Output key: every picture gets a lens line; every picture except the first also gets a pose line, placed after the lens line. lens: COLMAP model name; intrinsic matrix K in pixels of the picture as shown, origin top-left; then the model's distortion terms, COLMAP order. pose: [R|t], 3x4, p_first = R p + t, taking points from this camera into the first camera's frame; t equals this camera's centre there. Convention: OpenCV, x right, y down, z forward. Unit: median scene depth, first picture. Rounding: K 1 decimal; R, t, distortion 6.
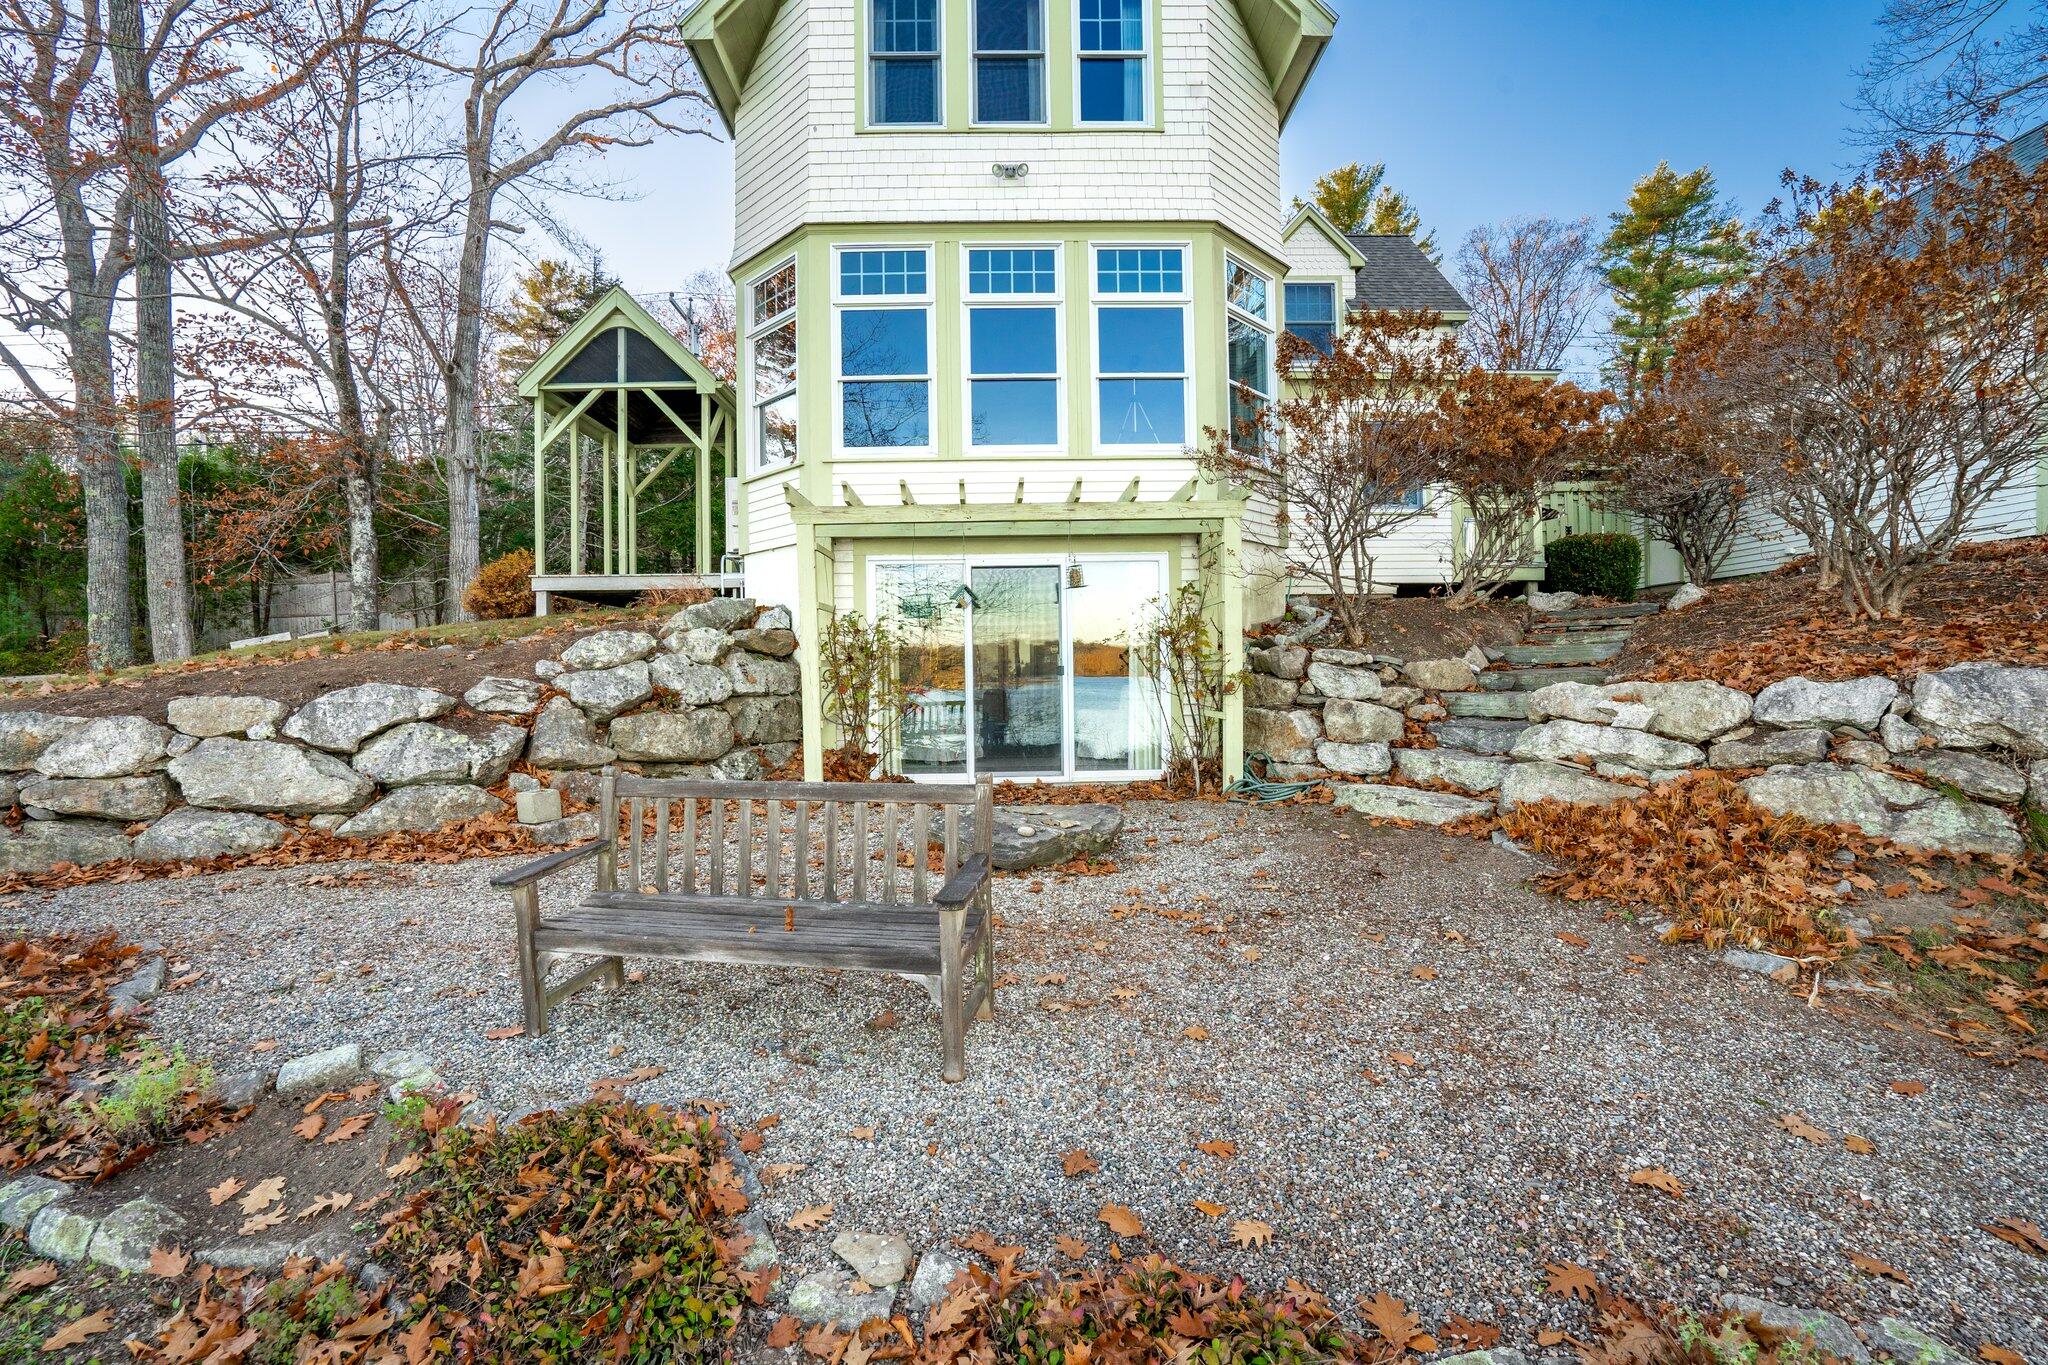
lens RADIAL K [[948.3, 0, 1024.0], [0, 948.3, 682.5], [0, 0, 1]] dist [-0.054361, 0.024063]
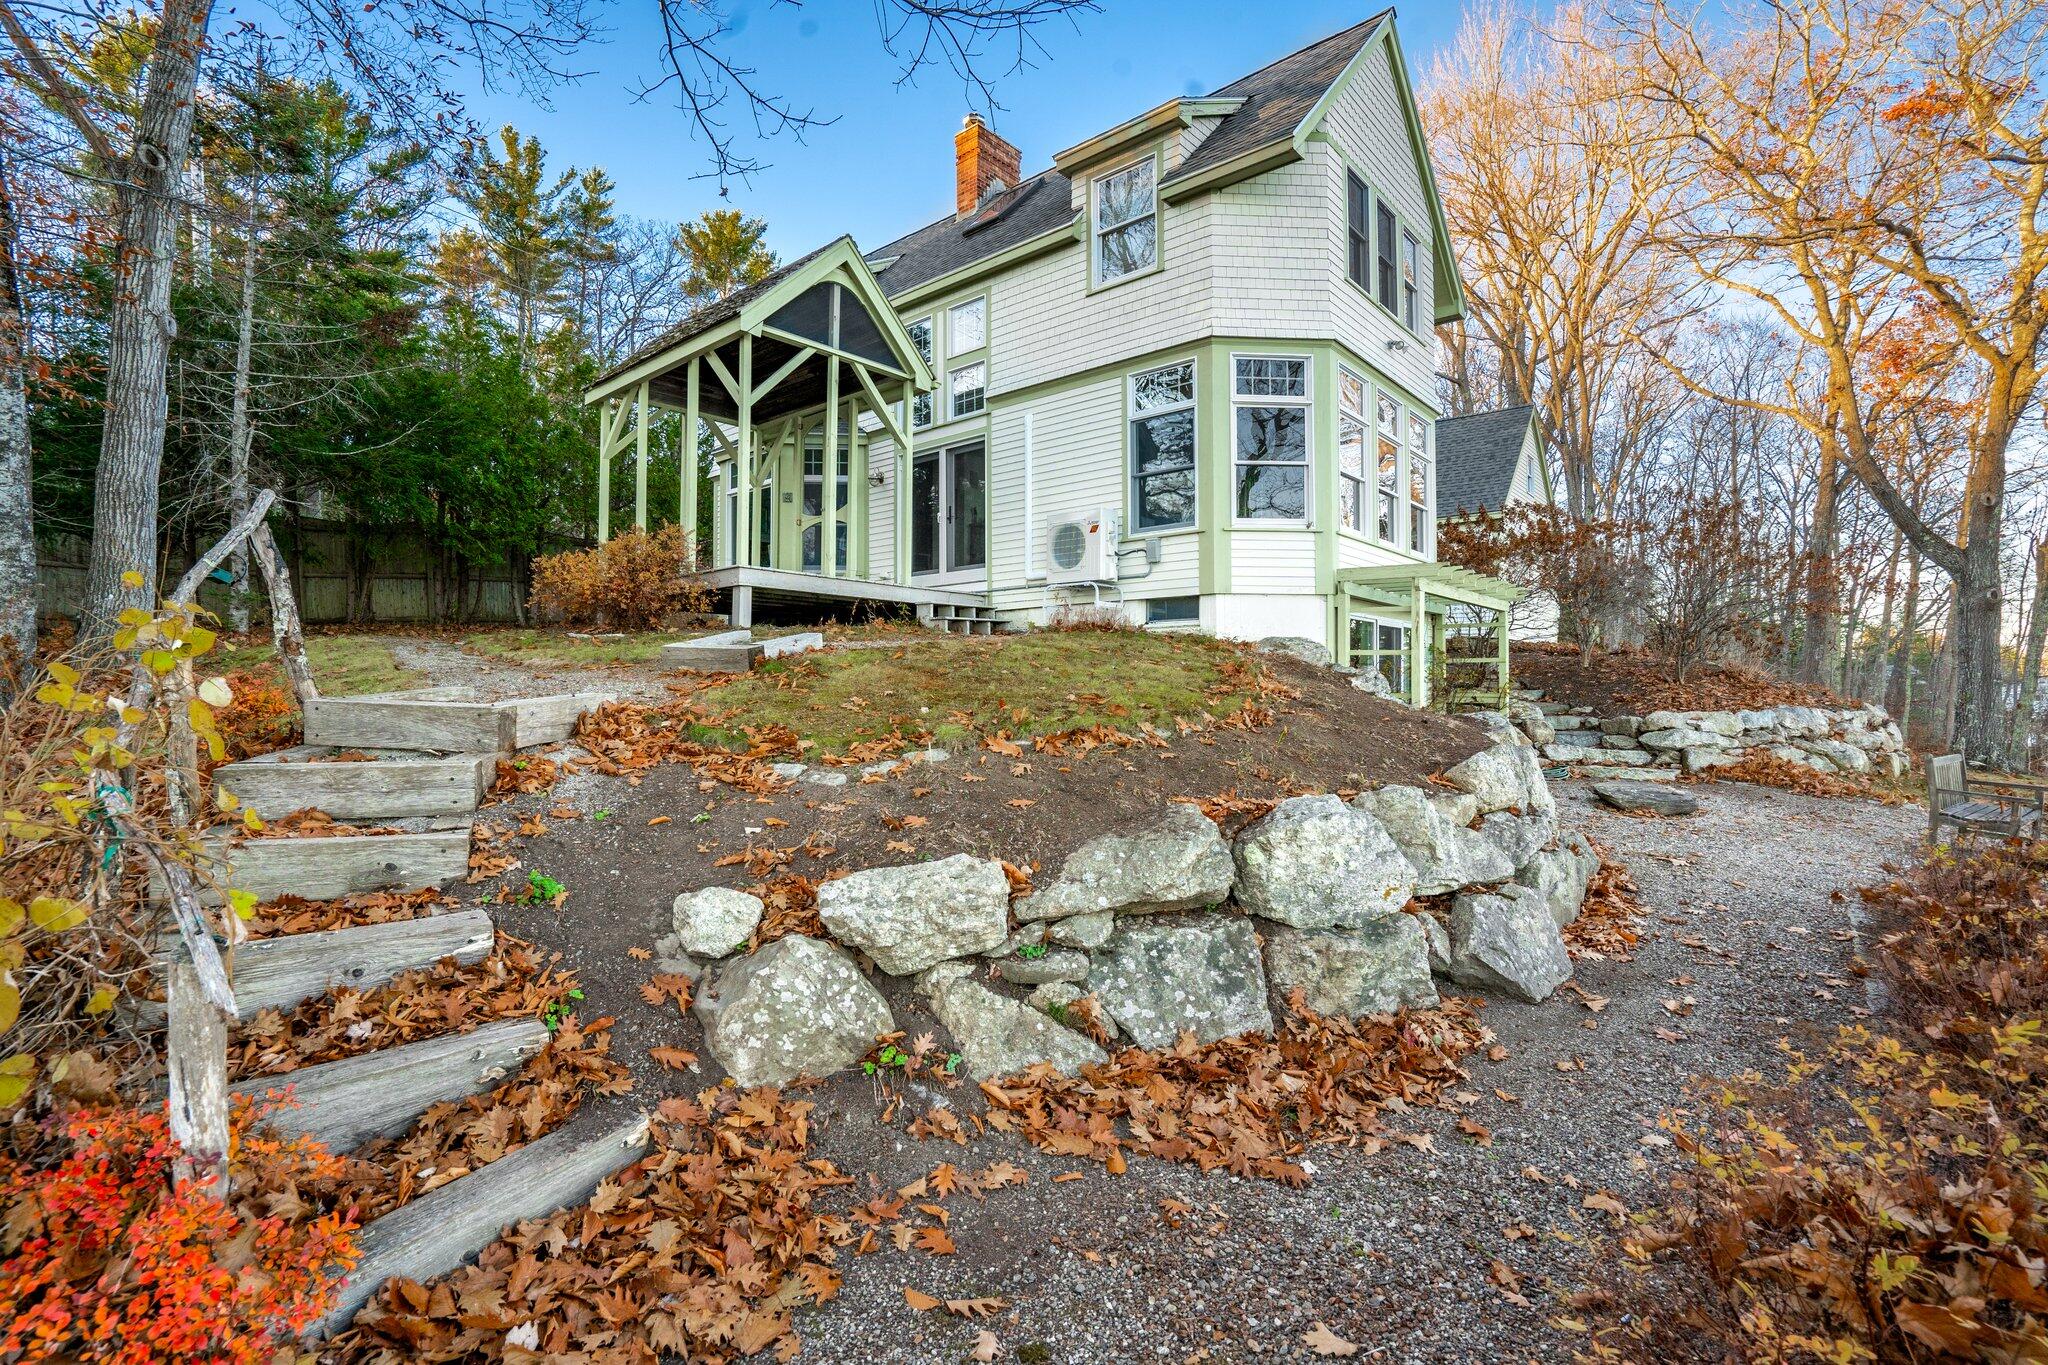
lens RADIAL K [[948.3, 0, 1024.0], [0, 948.3, 682.5], [0, 0, 1]] dist [-0.054361, 0.024063]
pose [[0.676160, 0.026251, 0.736287, -1.423664], [-0.009133, 0.999587, -0.027251, -0.001970], [-0.736698, 0.011701, 0.676120, 0.477114]]
